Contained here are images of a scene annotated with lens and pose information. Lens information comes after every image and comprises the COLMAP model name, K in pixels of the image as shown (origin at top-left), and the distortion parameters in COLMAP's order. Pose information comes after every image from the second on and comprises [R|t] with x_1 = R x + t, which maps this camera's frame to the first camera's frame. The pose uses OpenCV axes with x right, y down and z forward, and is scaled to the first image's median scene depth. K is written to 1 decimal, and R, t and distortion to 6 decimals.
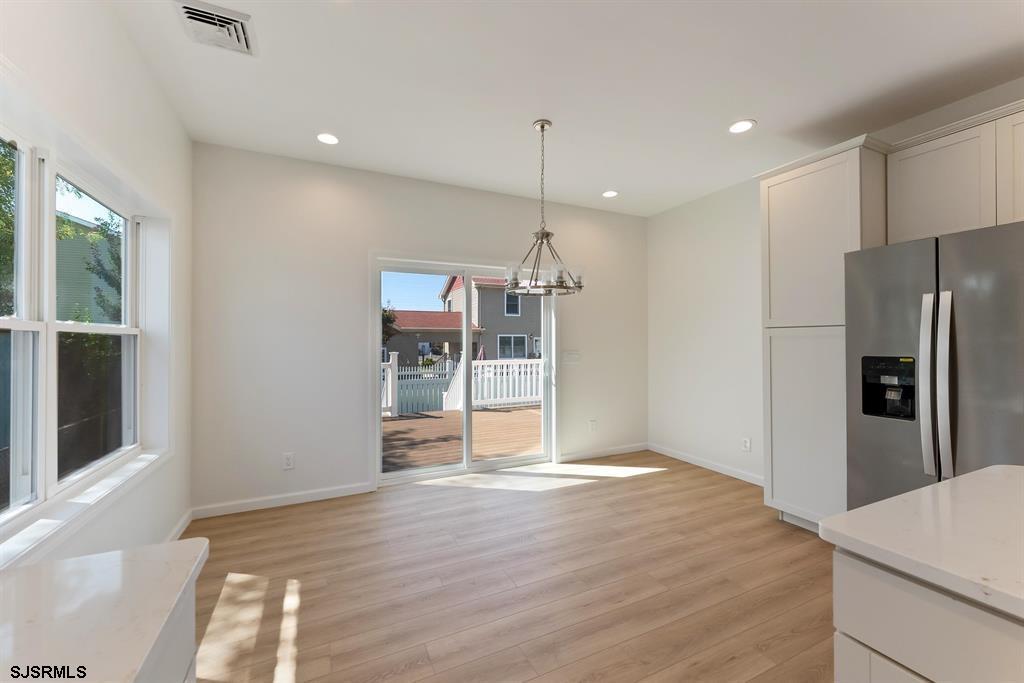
lens RADIAL K [[414.7, 0, 513.4], [0, 414.7, 340.7], [0, 0, 1]] dist [0.000037, -0.000925]
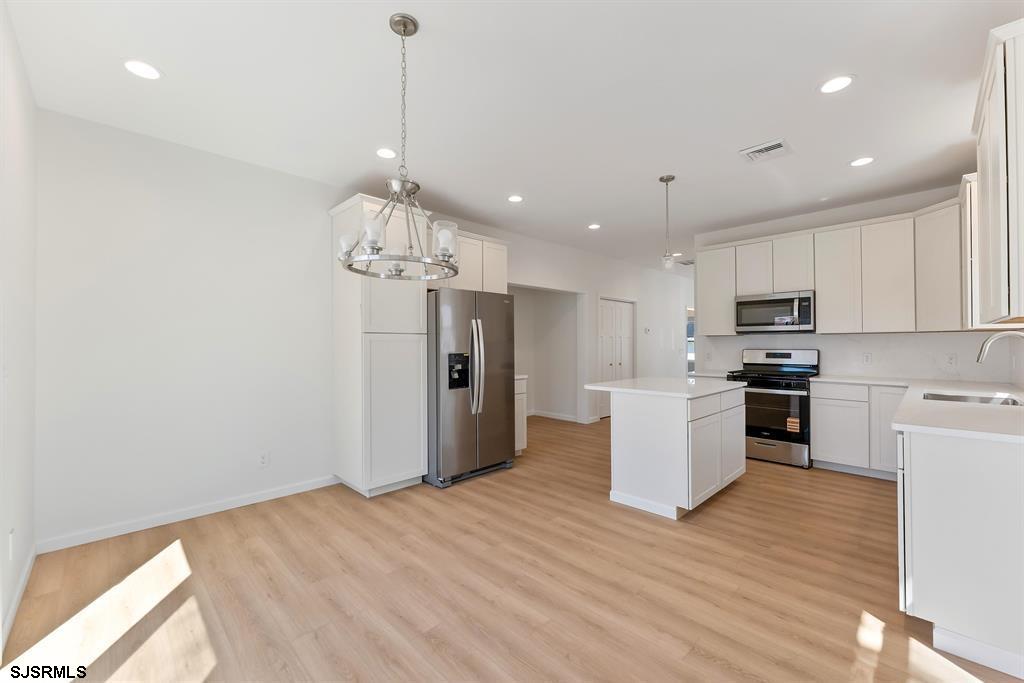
lens RADIAL K [[414.7, 0, 510.4], [0, 414.7, 340.6], [0, 0, 1]] dist [0.000037, -0.000925]
pose [[-0.332074, 0.011248, 0.943186, -0.585524], [0.002993, 0.999936, -0.010871, 0.003109], [-0.943249, -0.000787, -0.332087, 0.999341]]
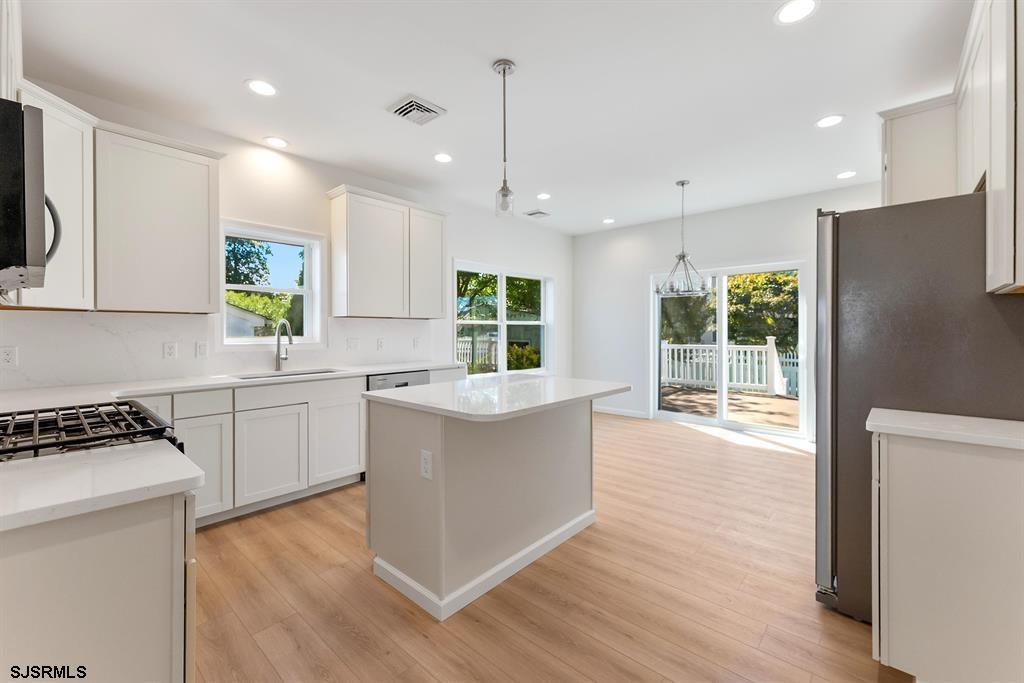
lens RADIAL K [[414.7, 0, 510.7], [0, 414.7, 332.8], [0, 0, 1]] dist [0.000037, -0.000925]
pose [[0.379856, 0.006393, -0.925024, 1.163074], [0.004367, 0.999953, 0.008704, 0.007929], [0.925035, -0.007346, 0.379810, -0.145088]]
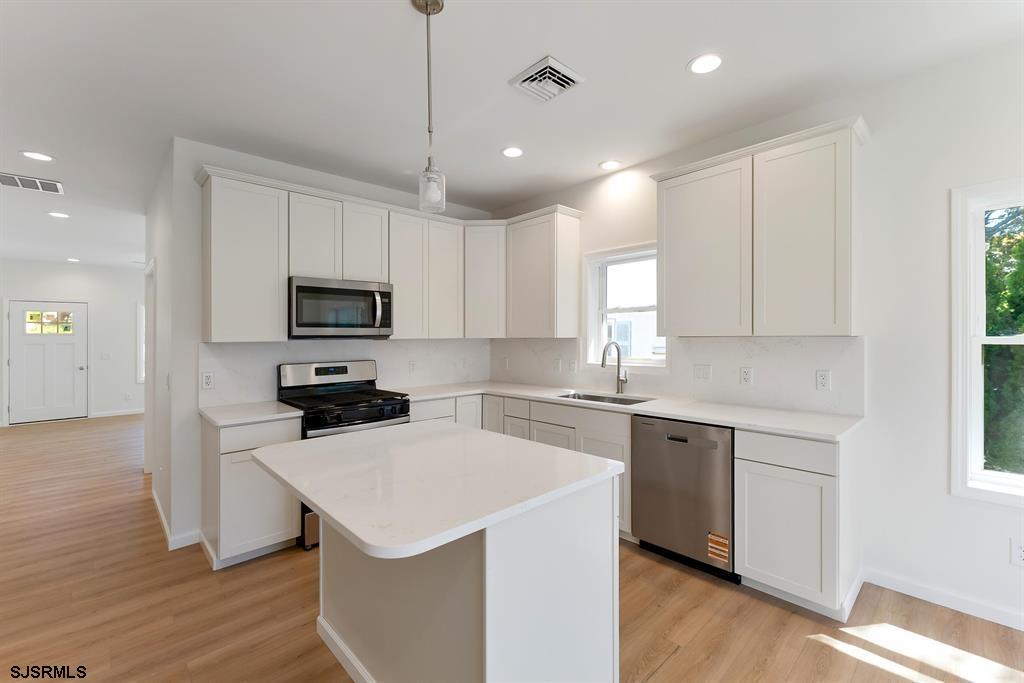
lens RADIAL K [[433.4, 0, 519.1], [0, 433.4, 335.4], [0, 0, 1]] dist [-0.003023, -0.000480]
pose [[-0.948723, 0.011294, -0.315906, 0.484889], [0.013075, 0.999908, -0.003517, -0.037629], [0.315837, -0.007467, -0.948784, 0.741351]]
